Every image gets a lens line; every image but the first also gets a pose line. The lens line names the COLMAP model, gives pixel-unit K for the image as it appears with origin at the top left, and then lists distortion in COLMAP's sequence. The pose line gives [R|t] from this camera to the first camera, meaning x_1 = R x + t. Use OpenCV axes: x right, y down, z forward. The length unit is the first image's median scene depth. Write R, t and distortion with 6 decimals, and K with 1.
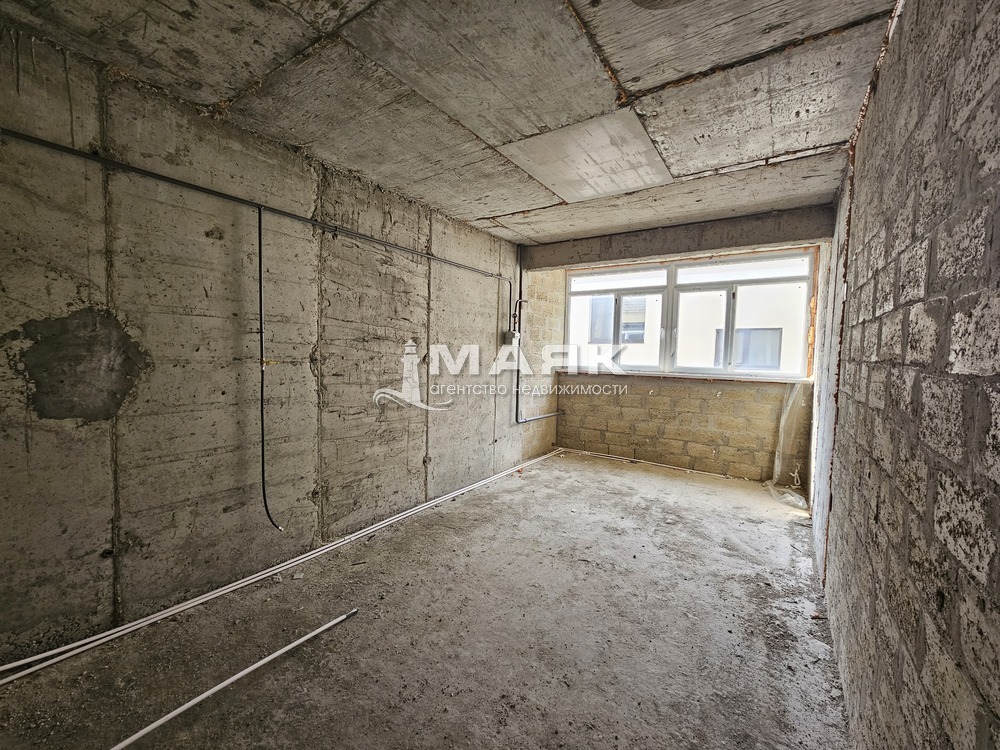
lens RADIAL K [[410.6, 0, 501.6], [0, 410.6, 374.3], [0, 0, 1]] dist [-0.000648, -0.000205]
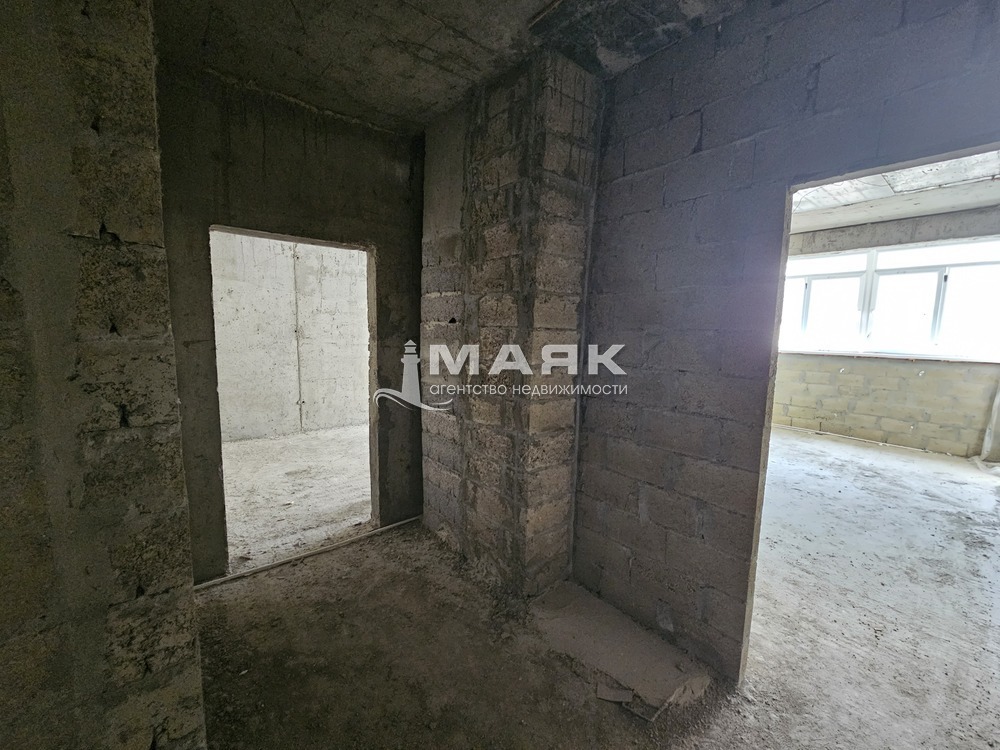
lens RADIAL K [[410.6, 0, 503.1], [0, 410.6, 374.9], [0, 0, 1]] dist [-0.000648, -0.000205]
pose [[0.958238, 0.027836, -0.284615, -0.203607], [-0.013212, 0.998498, 0.053174, 0.010609], [0.285668, -0.047193, 0.957166, -0.320746]]
